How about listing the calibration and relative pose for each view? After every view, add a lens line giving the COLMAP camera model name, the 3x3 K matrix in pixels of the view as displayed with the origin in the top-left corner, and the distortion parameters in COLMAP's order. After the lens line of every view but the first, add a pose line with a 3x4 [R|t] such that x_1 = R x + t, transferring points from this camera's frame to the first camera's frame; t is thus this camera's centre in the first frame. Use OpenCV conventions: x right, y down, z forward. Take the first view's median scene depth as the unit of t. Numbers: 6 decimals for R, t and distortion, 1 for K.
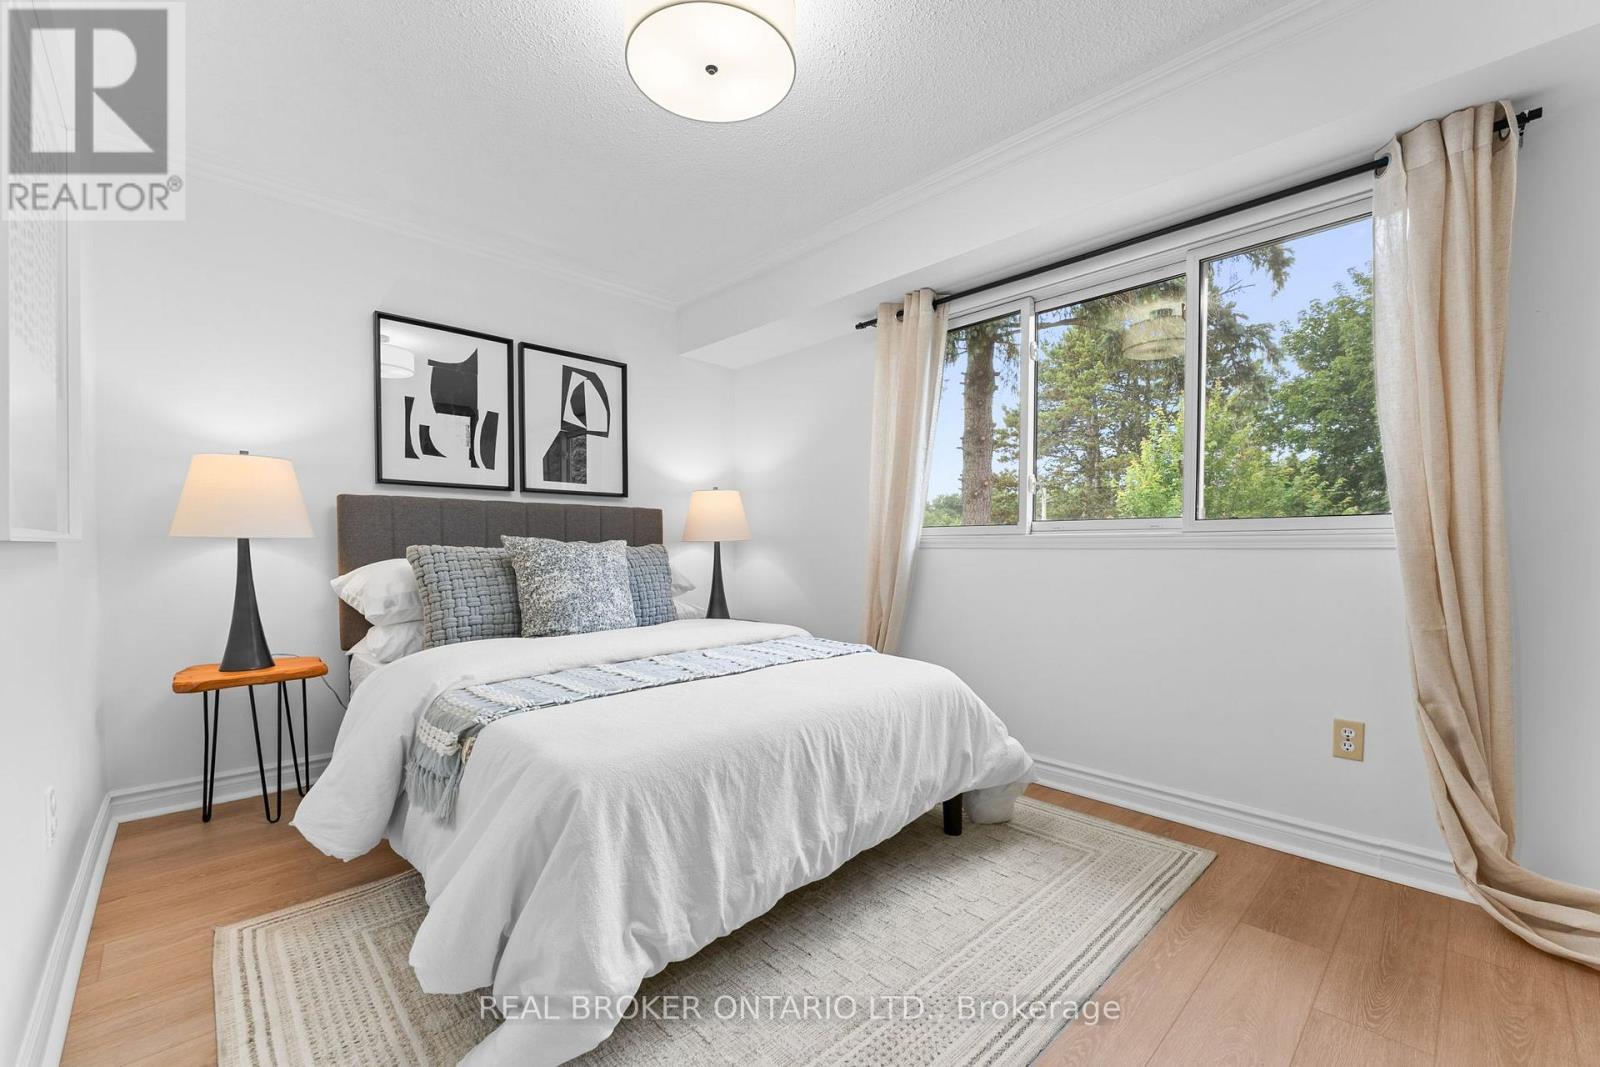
lens RADIAL K [[651.4, 0, 823.2], [0, 651.4, 520.4], [0, 0, 1]] dist [-0.000882, -0.000146]
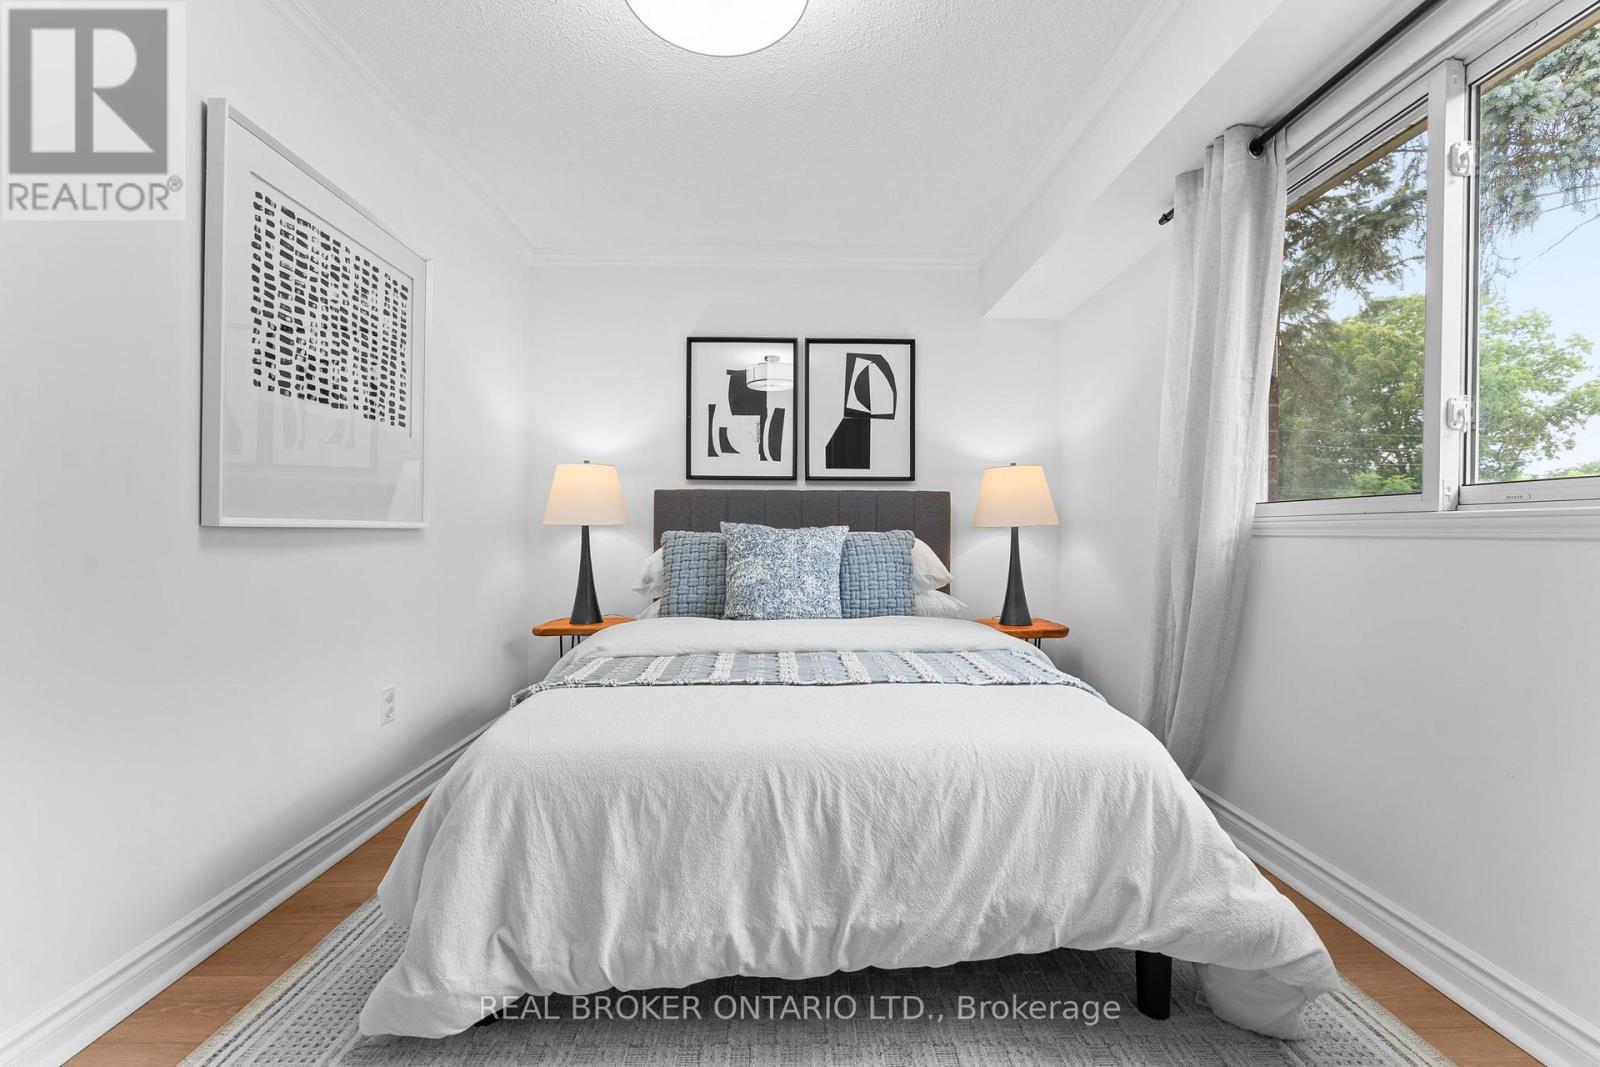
lens RADIAL K [[656.7, 0, 802.4], [0, 656.7, 503.0], [0, 0, 1]] dist [-0.000473, -0.000097]
pose [[0.726934, -0.028245, -0.686126, 0.355464], [0.023742, 0.999590, -0.015995, 0.012790], [0.686296, -0.004662, 0.727307, 0.309413]]
